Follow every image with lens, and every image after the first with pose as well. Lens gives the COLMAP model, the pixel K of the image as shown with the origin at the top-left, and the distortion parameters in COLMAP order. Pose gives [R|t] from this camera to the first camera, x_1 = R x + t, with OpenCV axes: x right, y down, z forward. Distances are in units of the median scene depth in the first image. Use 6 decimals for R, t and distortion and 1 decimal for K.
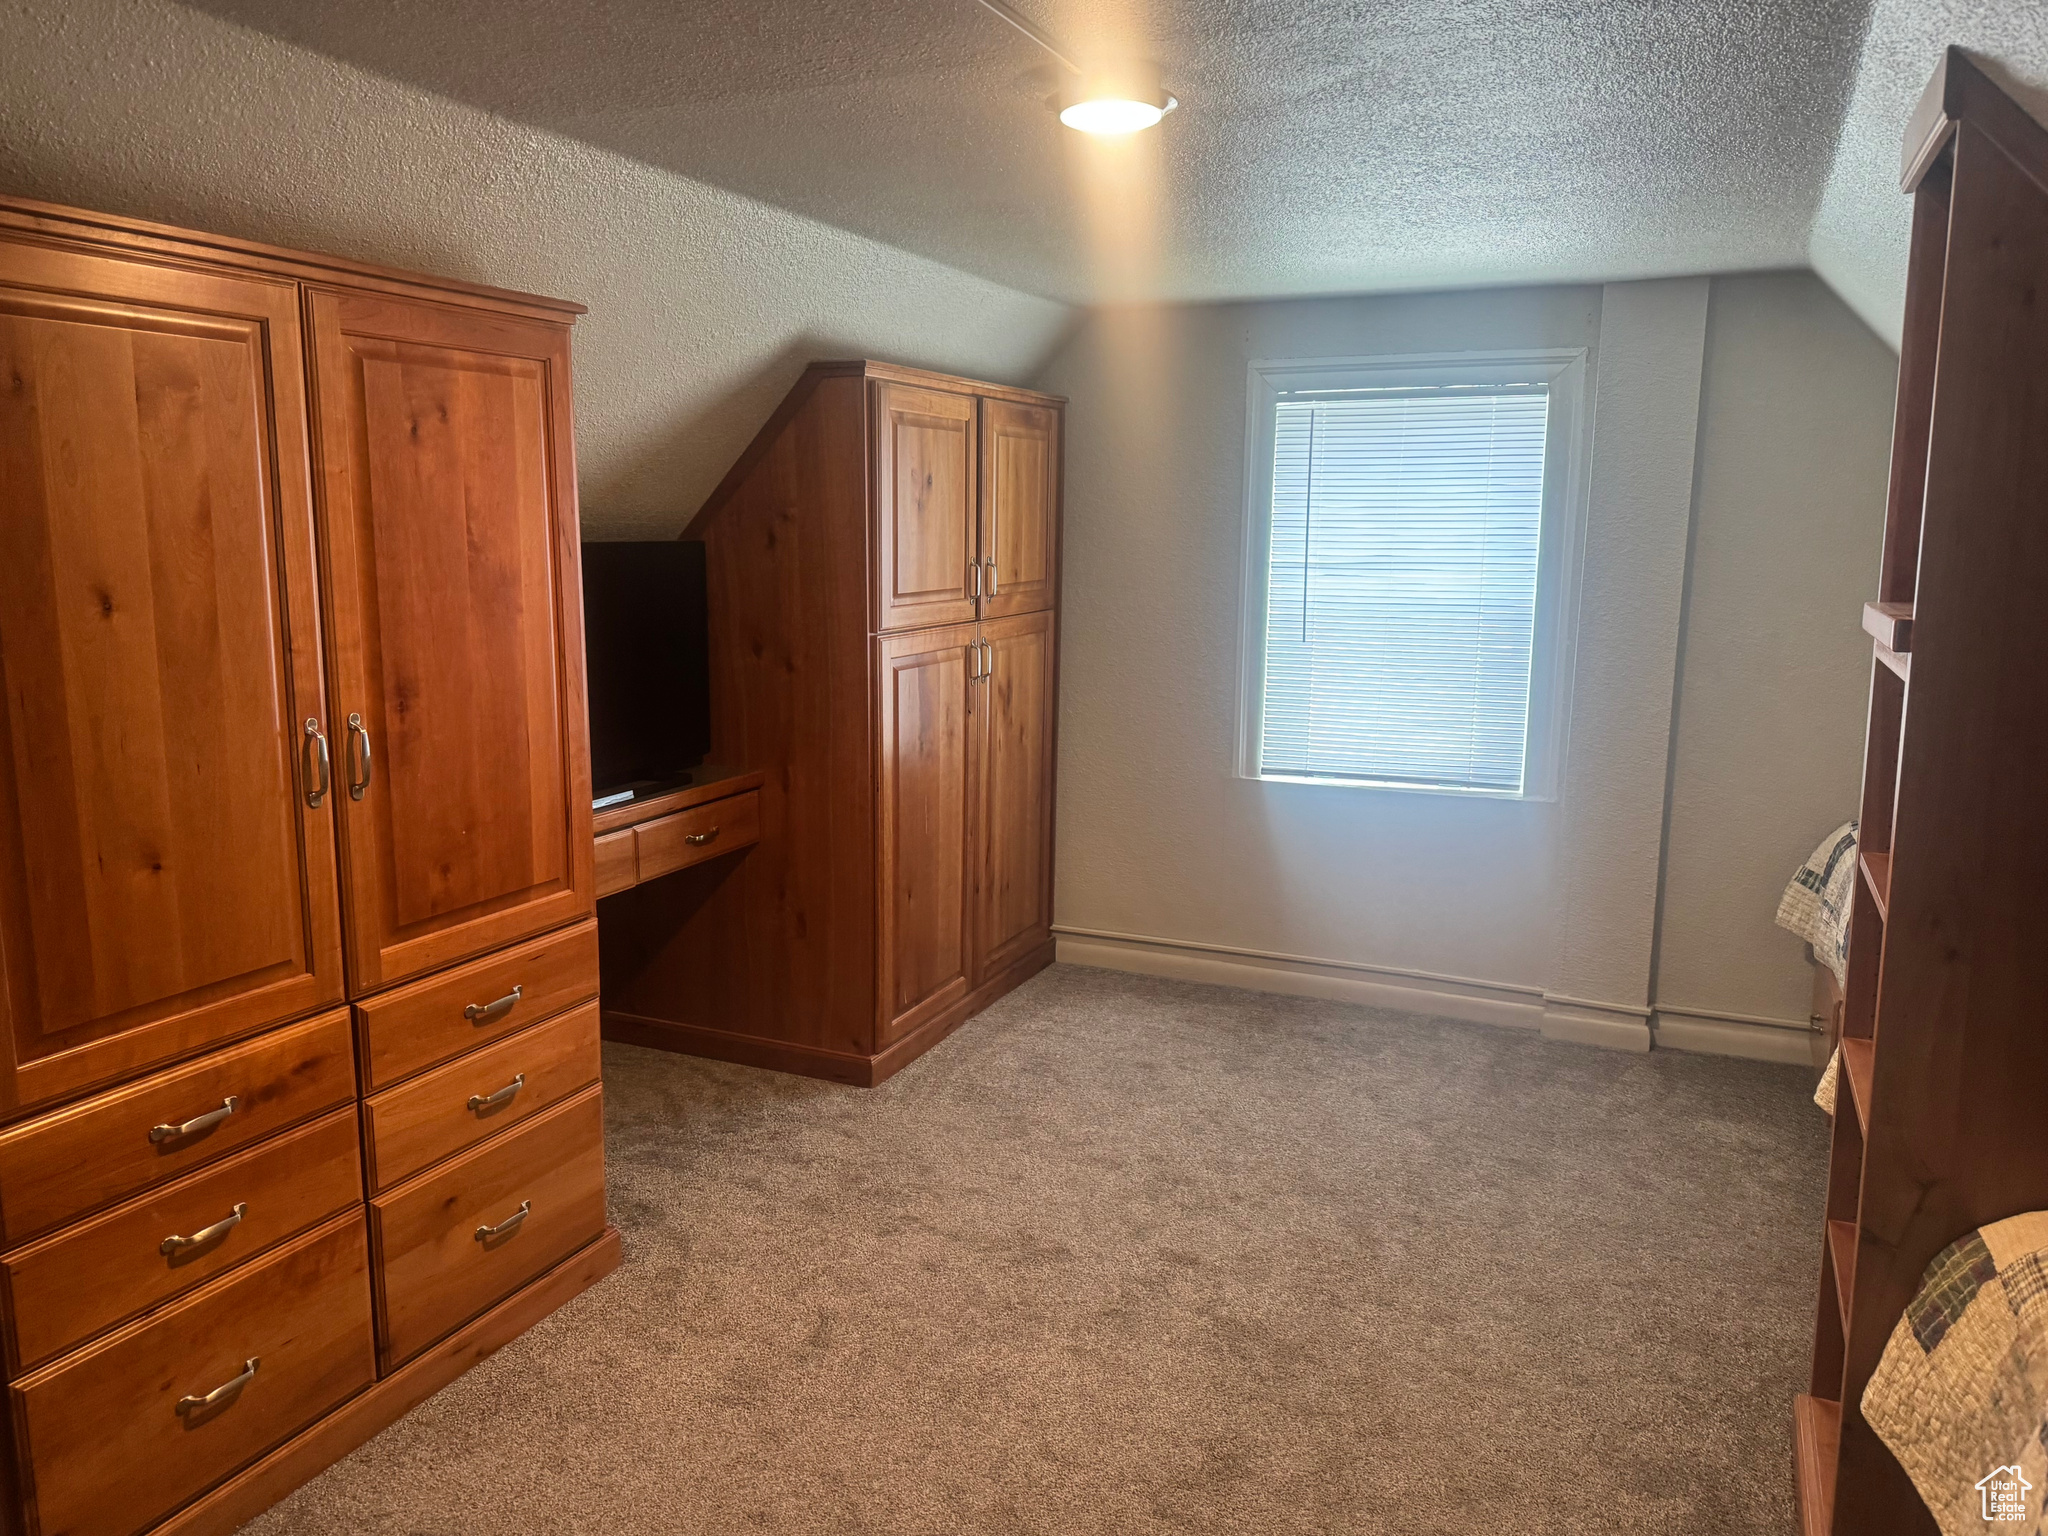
lens RADIAL K [[1512.5, 0, 1022.6], [0, 1512.5, 771.4], [0, 0, 1]] dist [0.072700, -0.004476]
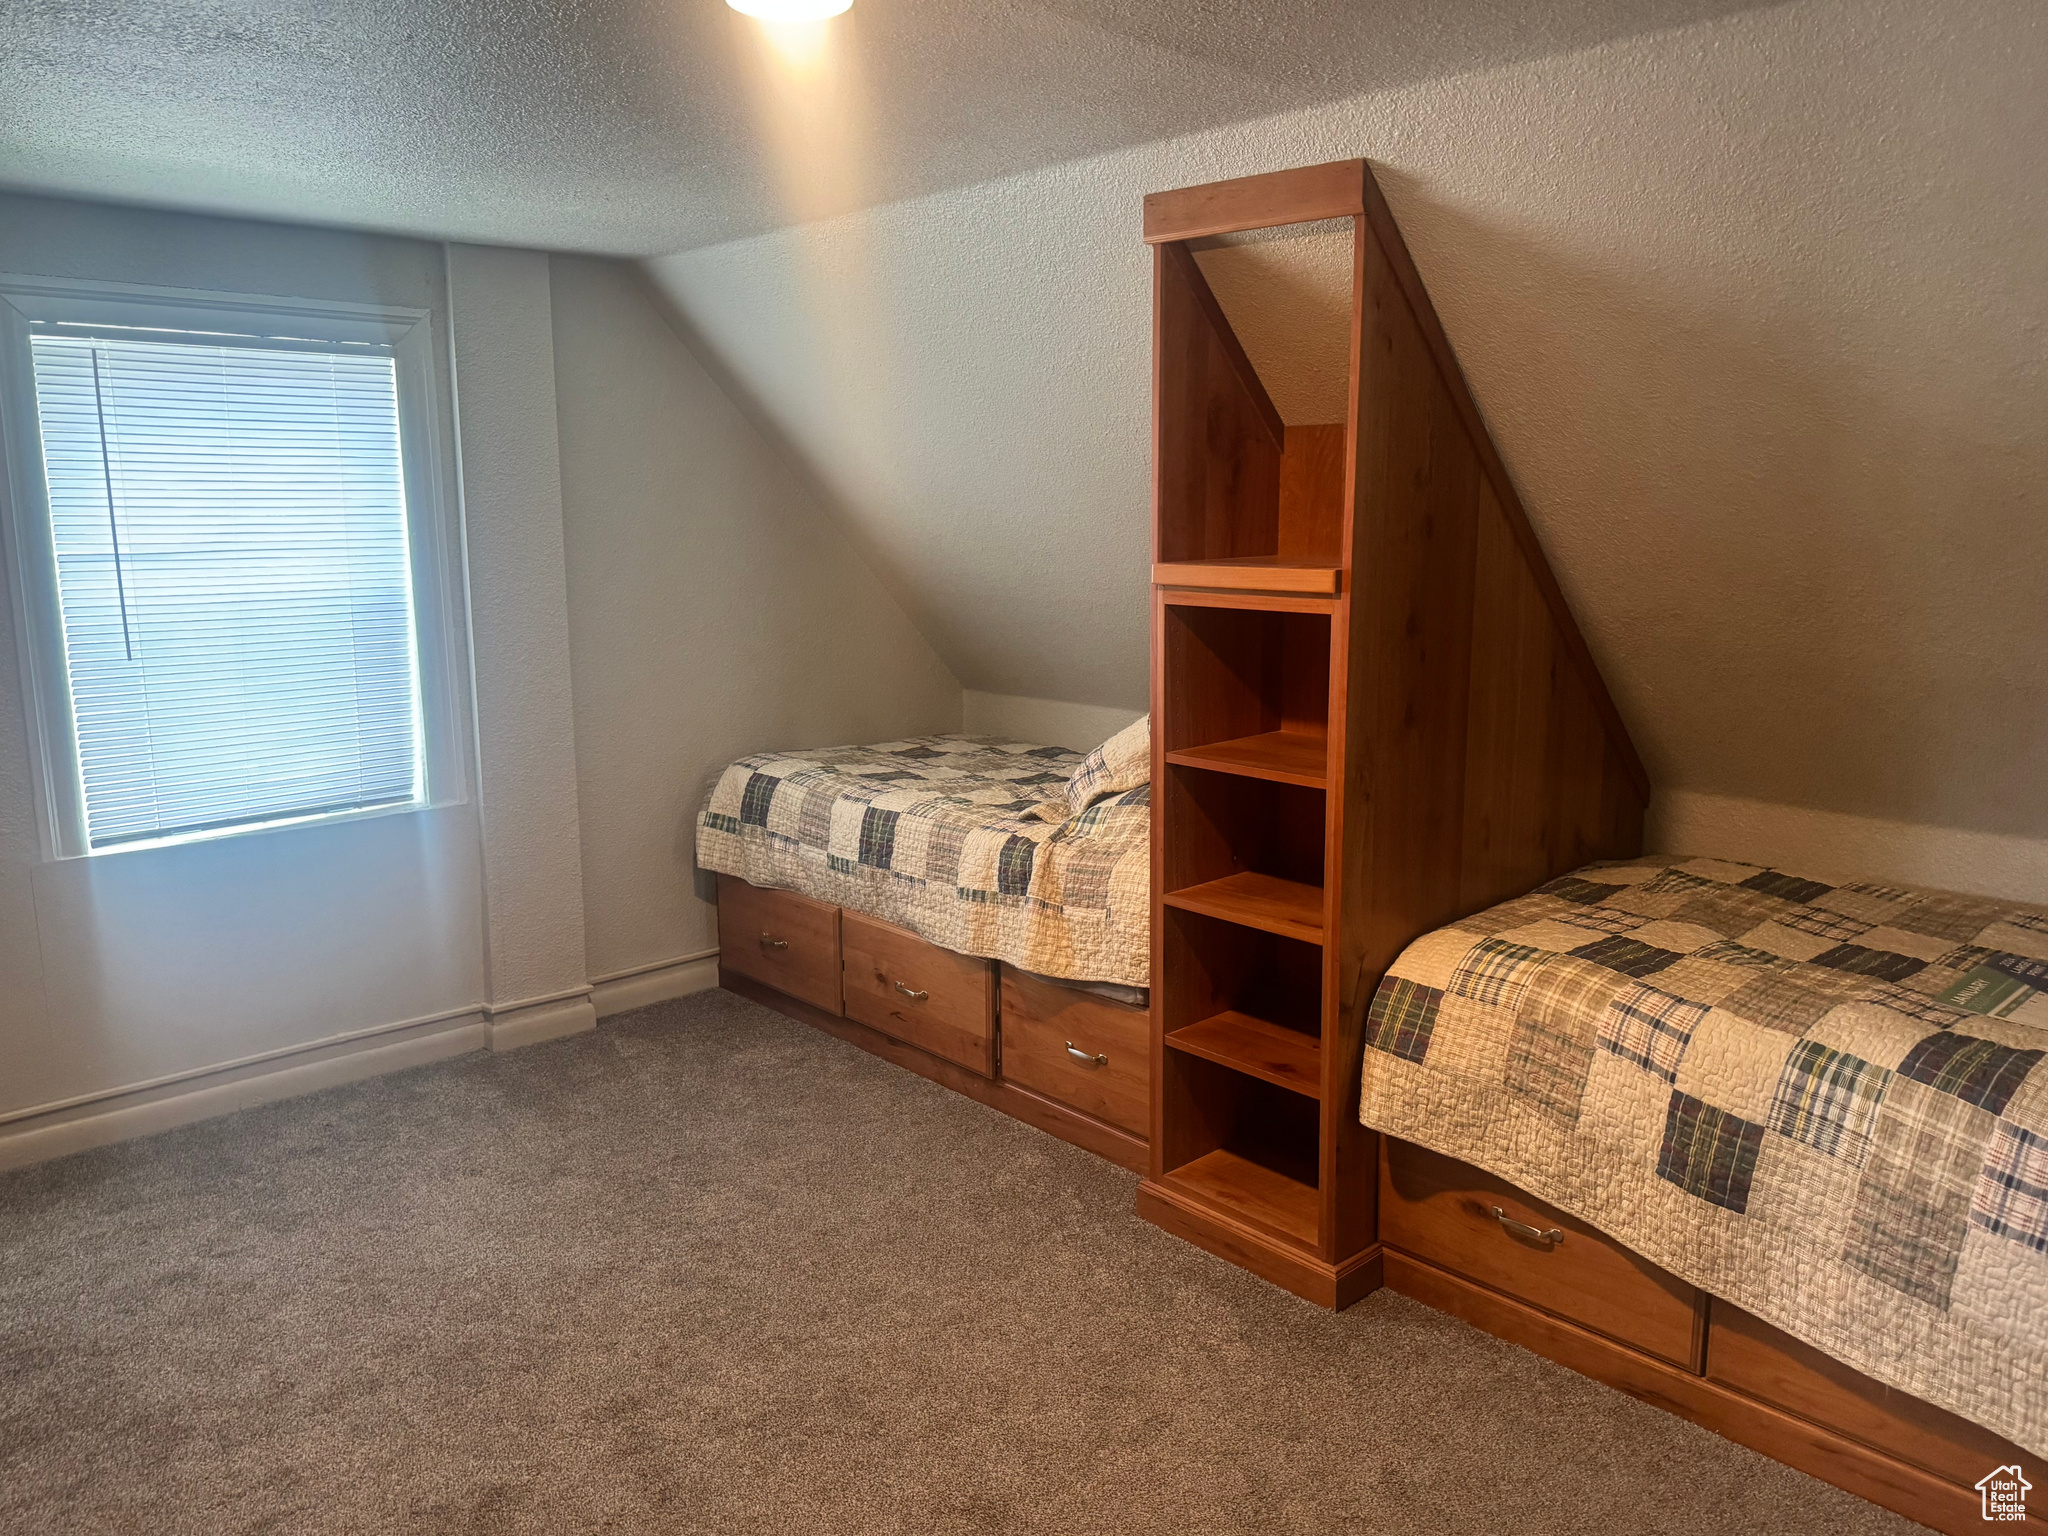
lens RADIAL K [[1512.5, 0, 1021.3], [0, 1512.5, 755.4], [0, 0, 1]] dist [0.072700, -0.004476]
pose [[0.400245, -0.161159, 0.902126, -0.362903], [0.161262, 0.981440, 0.103781, -0.052323], [-0.902108, 0.103940, 0.418805, 0.318774]]
